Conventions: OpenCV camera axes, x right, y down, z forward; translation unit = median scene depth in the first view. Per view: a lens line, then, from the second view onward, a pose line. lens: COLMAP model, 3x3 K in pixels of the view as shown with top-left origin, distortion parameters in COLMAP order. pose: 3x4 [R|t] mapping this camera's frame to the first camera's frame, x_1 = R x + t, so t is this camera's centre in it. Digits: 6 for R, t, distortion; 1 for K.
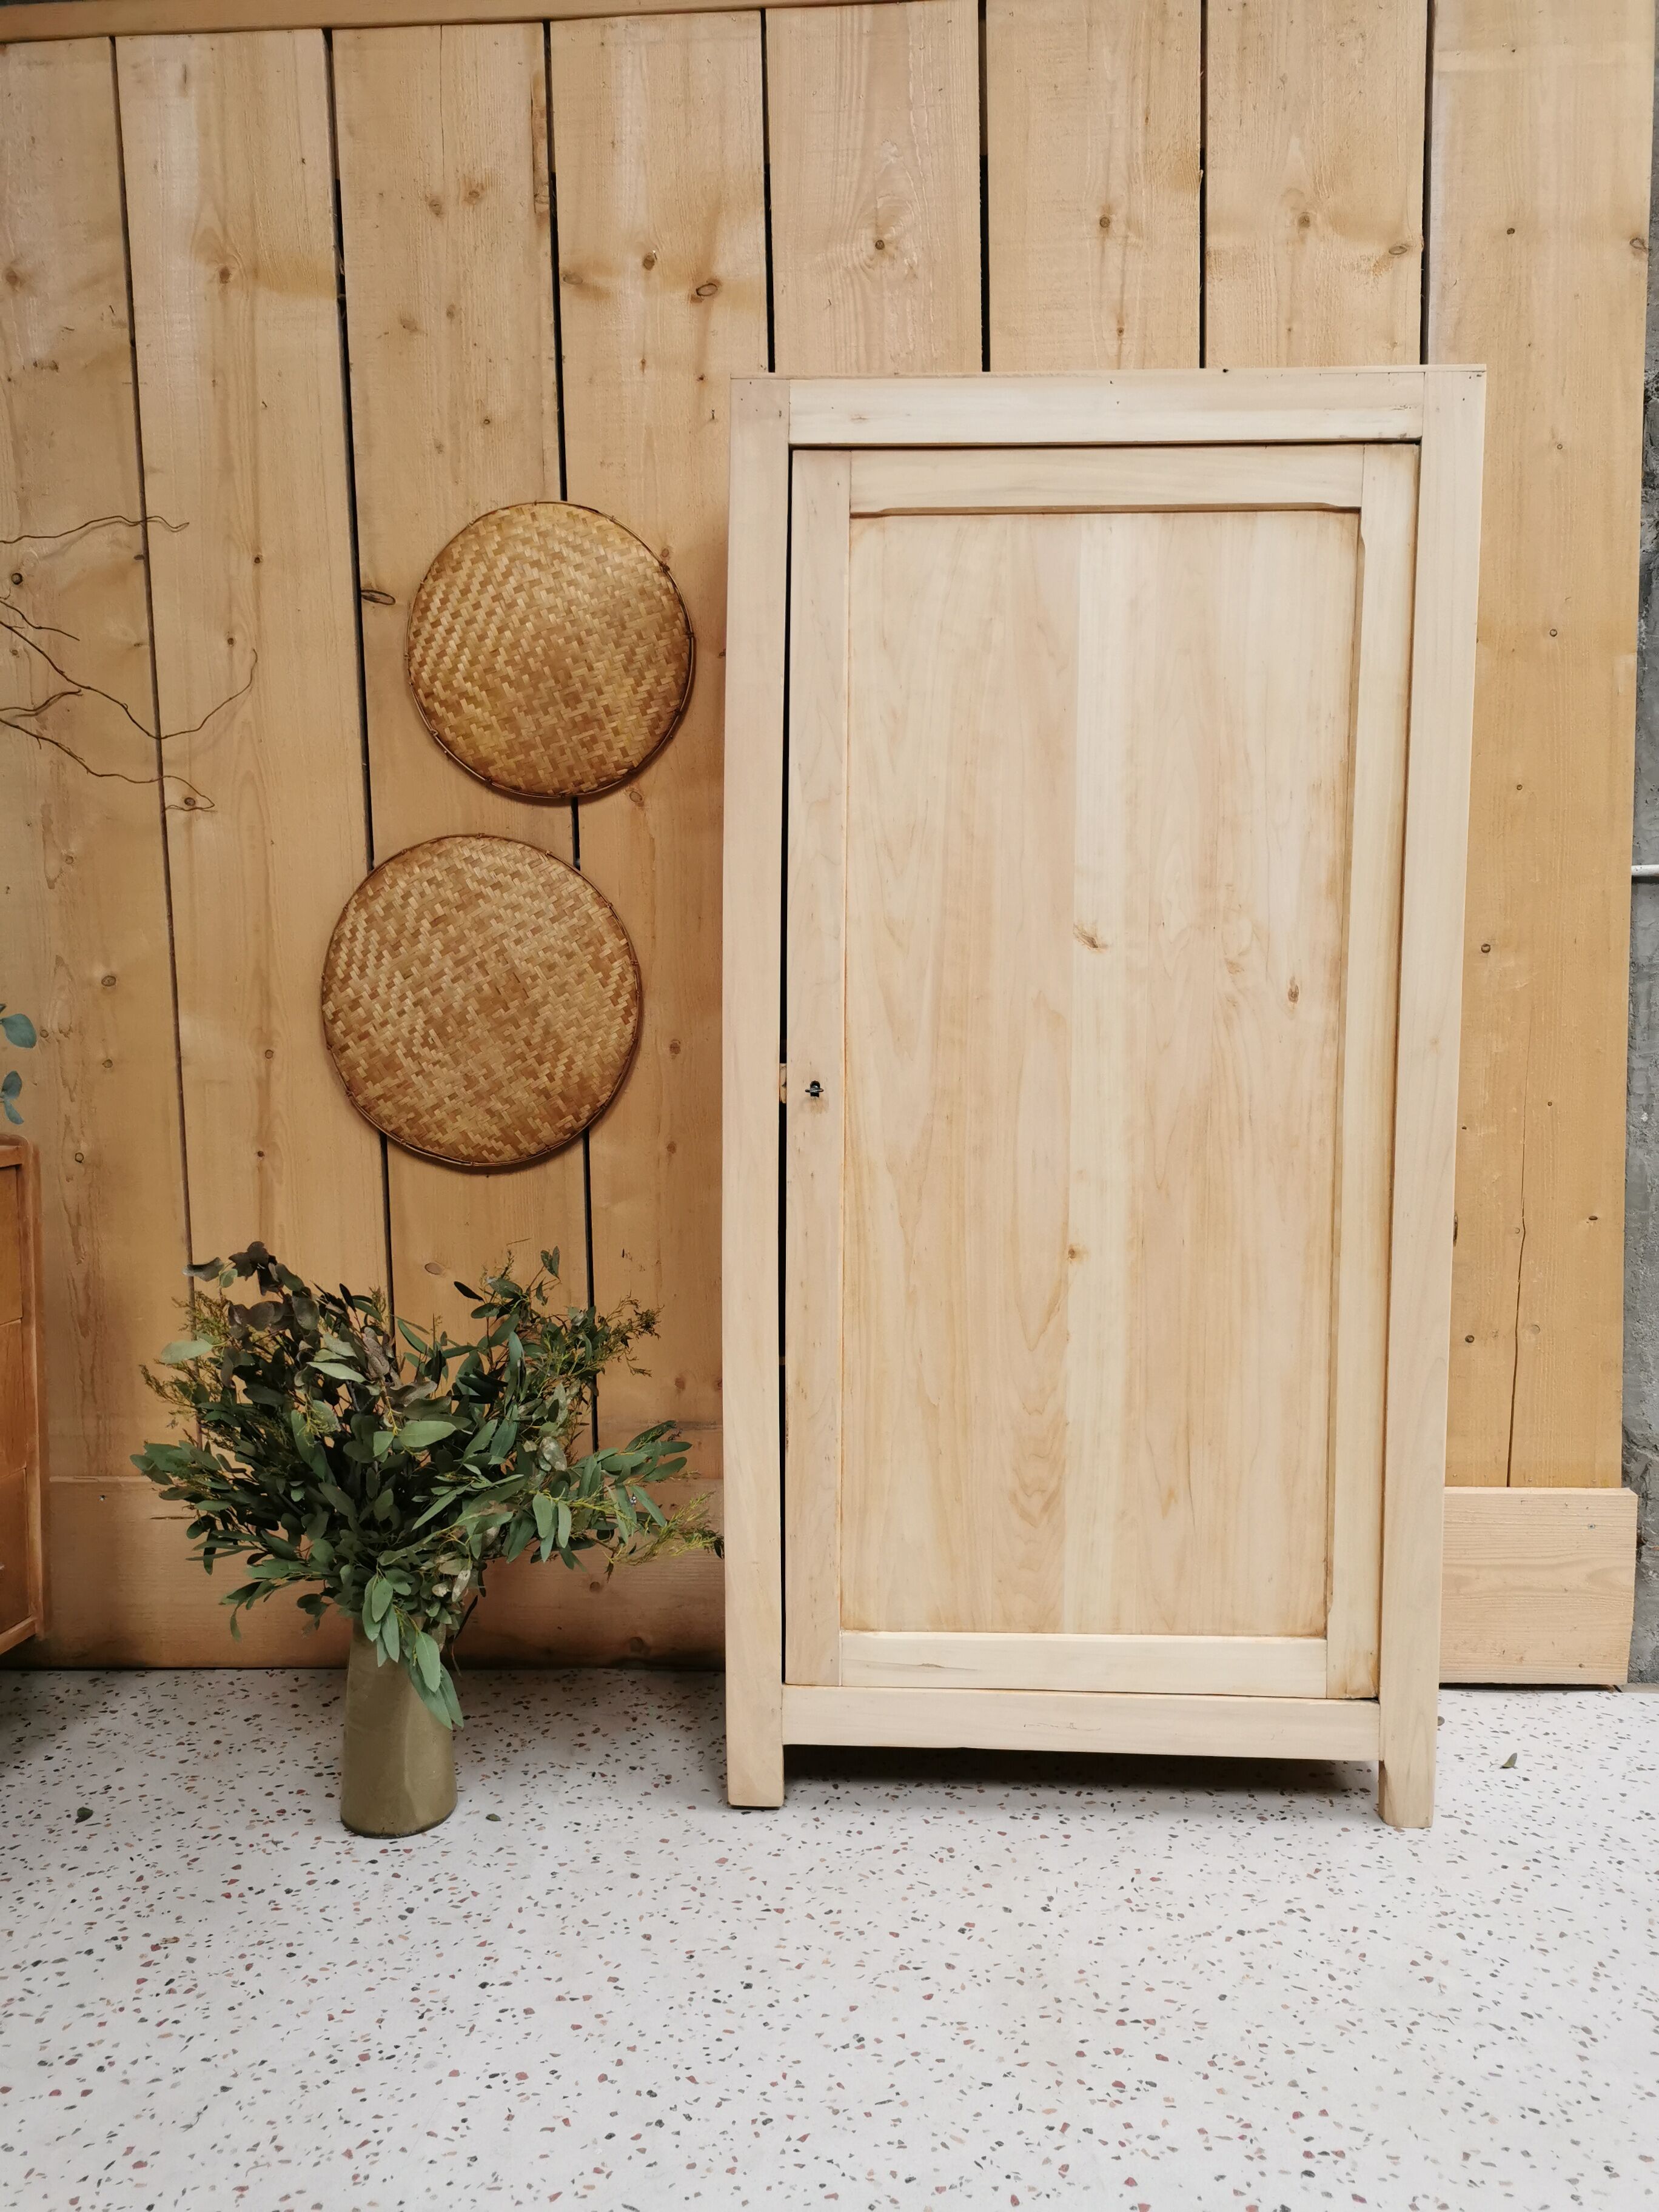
lens RADIAL K [[1726.9, 0, 836.5], [0, 1726.9, 1101.0], [0, 0, 1]] dist [0.038539, -0.017189]
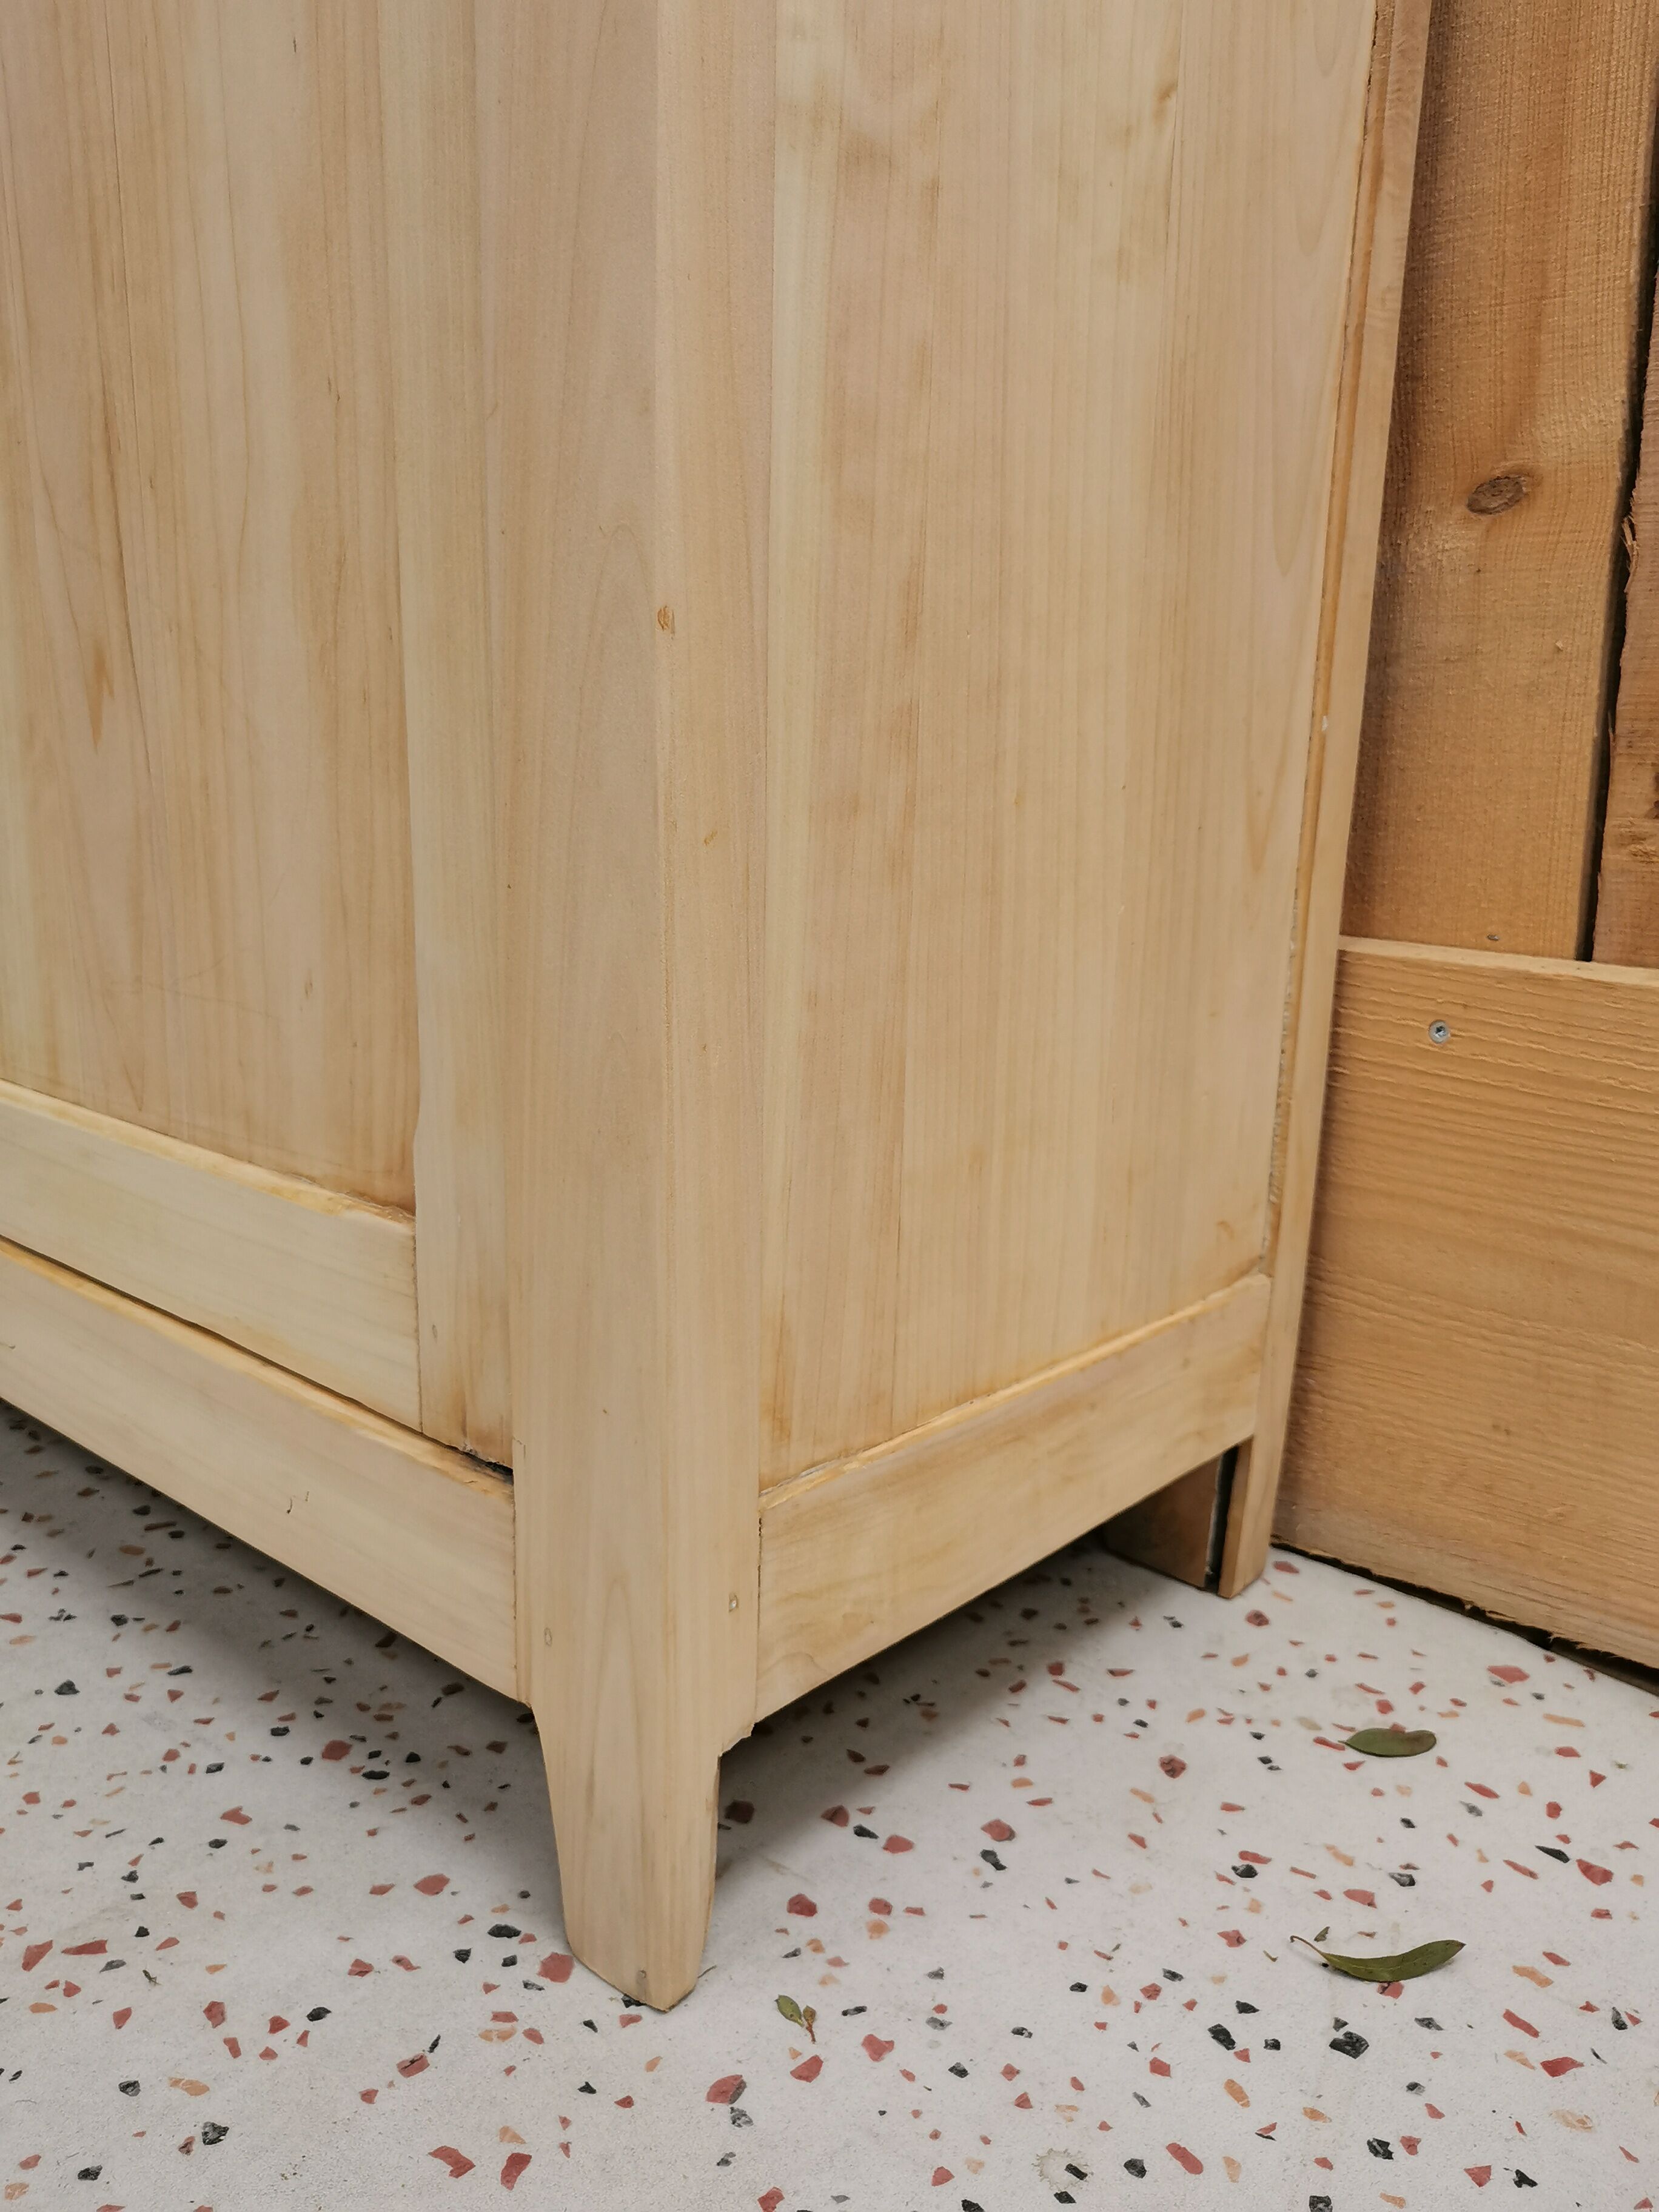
lens RADIAL K [[1906.5, 0, 833.7], [0, 1906.5, 1135.1], [0, 0, 1]] dist [0.051718, -0.048563]
pose [[0.766829, 0.175436, -0.617410, 0.467041], [-0.063821, 0.977995, 0.198629, 0.210843], [0.638670, -0.112911, 0.761151, 0.741299]]
